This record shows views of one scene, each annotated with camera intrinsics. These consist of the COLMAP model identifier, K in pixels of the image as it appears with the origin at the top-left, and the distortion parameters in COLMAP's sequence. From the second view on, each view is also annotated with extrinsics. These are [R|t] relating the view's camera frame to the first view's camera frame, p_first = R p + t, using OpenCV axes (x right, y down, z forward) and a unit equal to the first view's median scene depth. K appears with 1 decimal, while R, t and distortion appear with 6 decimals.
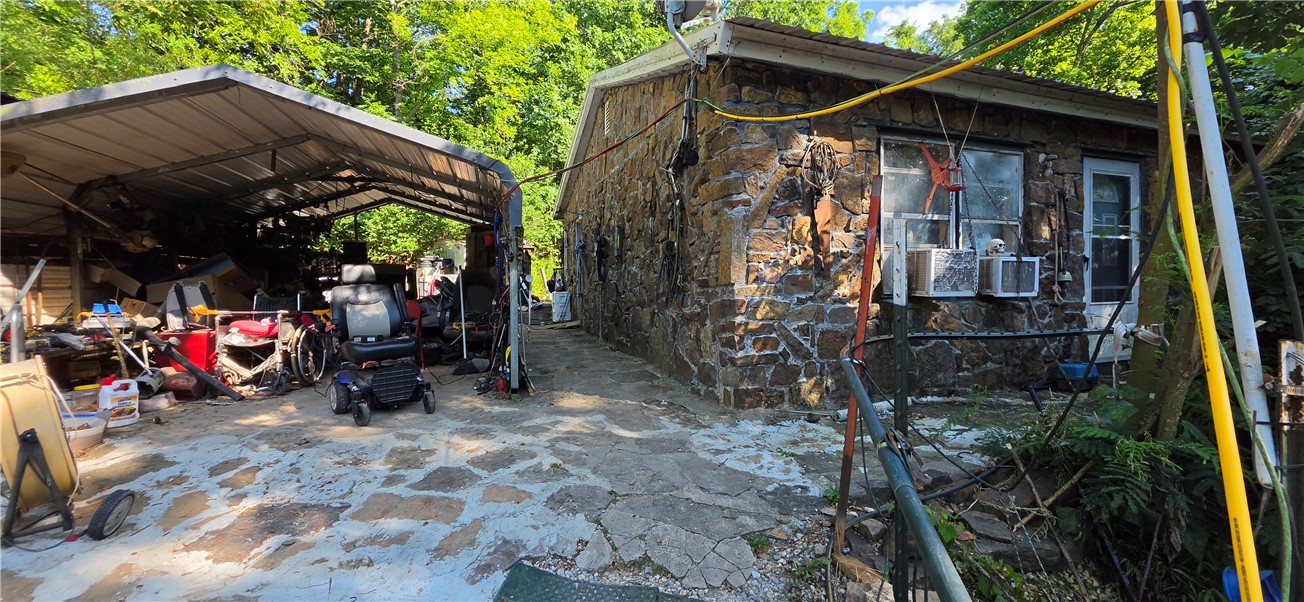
lens RADIAL K [[516.2, 0, 647.4], [0, 516.2, 294.1], [0, 0, 1]] dist [0.009892, -0.002580]
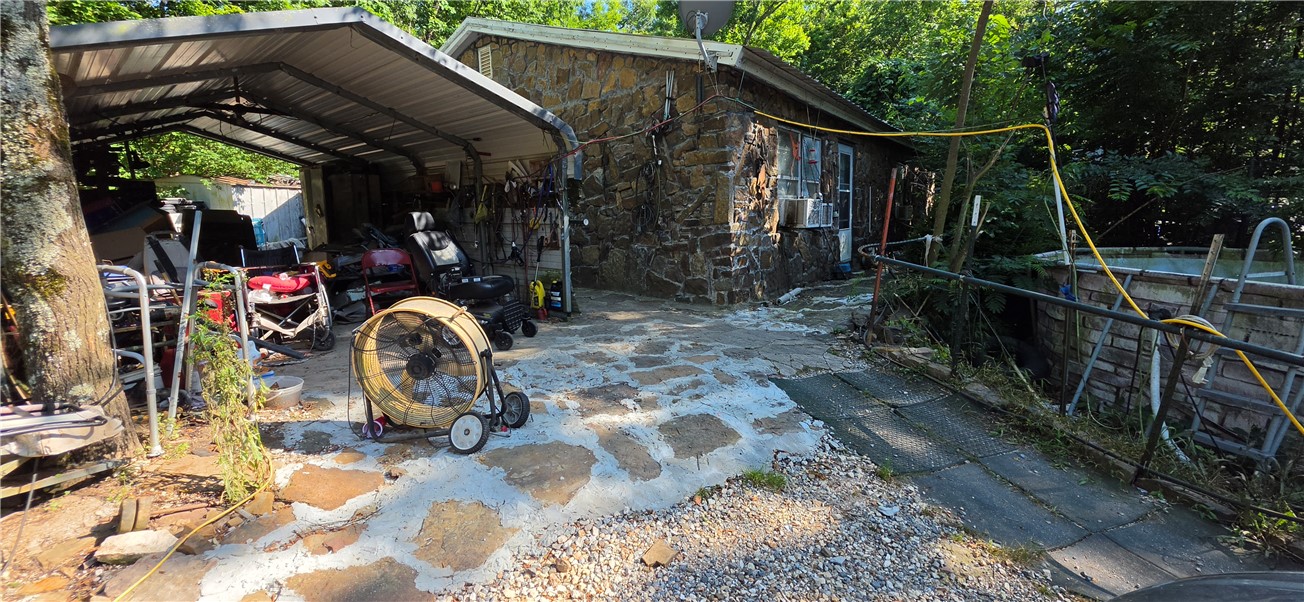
lens RADIAL K [[516.2, 0, 645.7], [0, 516.2, 293.7], [0, 0, 1]] dist [0.009892, -0.002580]
pose [[0.837644, -0.096143, 0.537688, -0.842020], [0.034867, 0.991791, 0.123022, -0.007856], [-0.545102, -0.084301, 0.834121, -0.140610]]
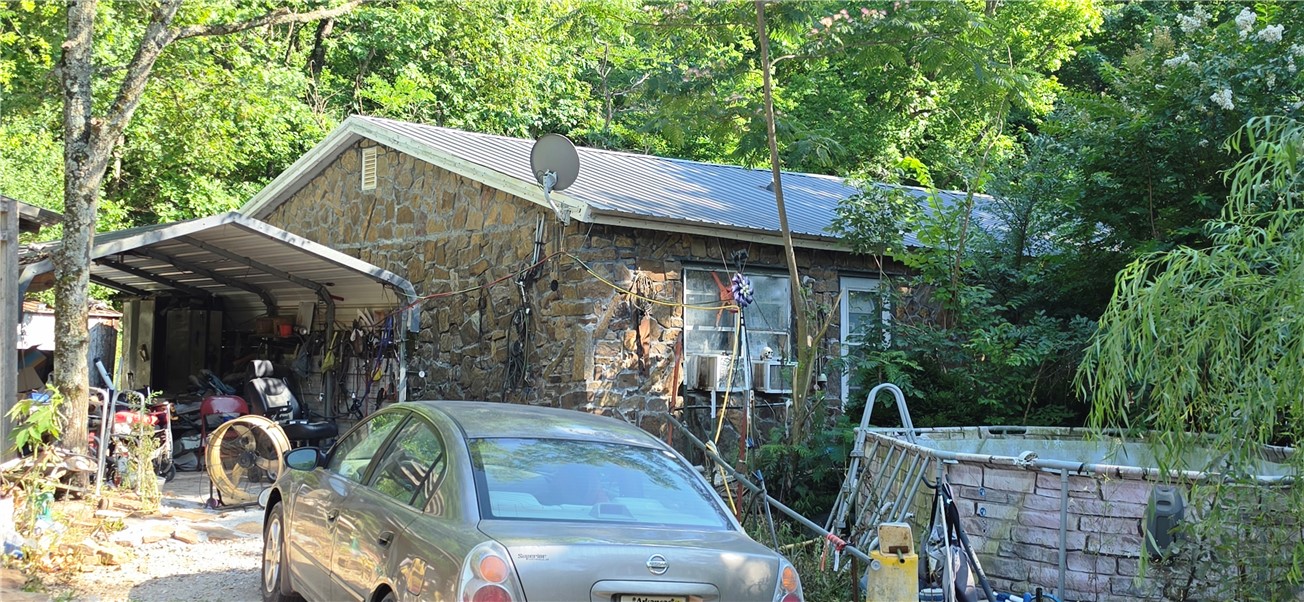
lens RADIAL K [[1565.8, 0, 665.2], [0, 1565.8, 287.6], [0, 0, 1]] dist [0.130015, 0.000000]
pose [[0.919070, 0.034496, 0.392582, -1.238368], [-0.001614, 0.996483, -0.083781, 0.080798], [-0.394091, 0.076367, 0.915893, -2.815087]]
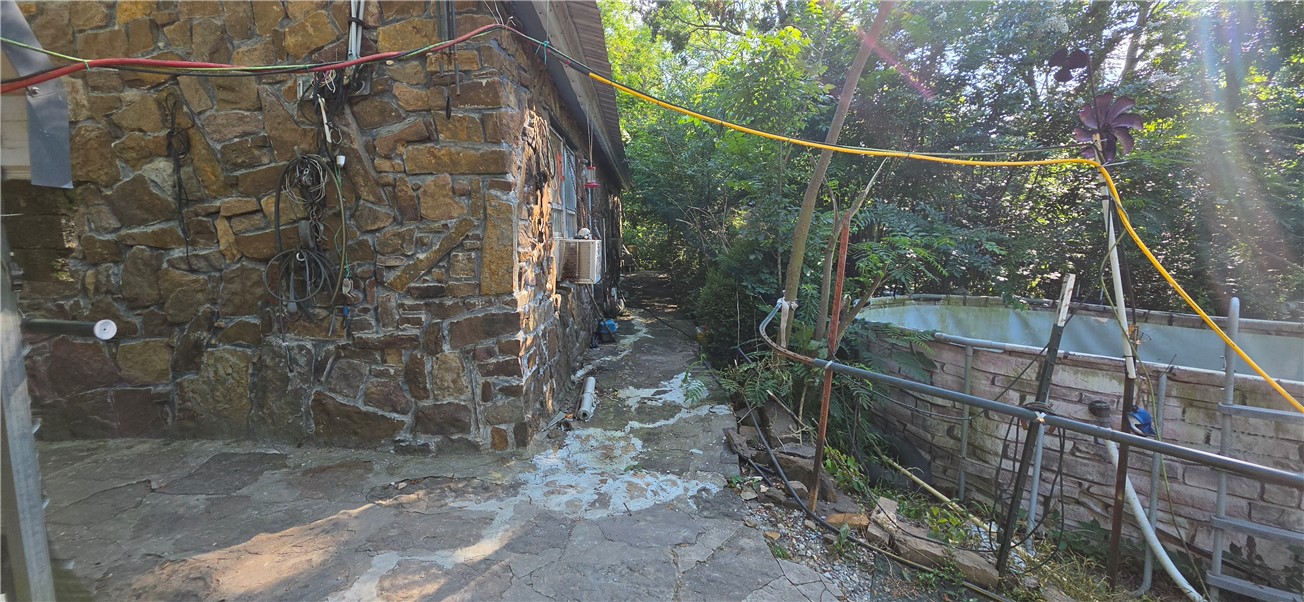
lens RADIAL K [[516.2, 0, 642.9], [0, 516.2, 294.3], [0, 0, 1]] dist [0.009892, -0.002580]
pose [[0.341717, -0.108203, 0.933553, -0.469734], [0.024490, 0.994038, 0.106249, -0.090803], [-0.939484, -0.013445, 0.342330, 0.538014]]
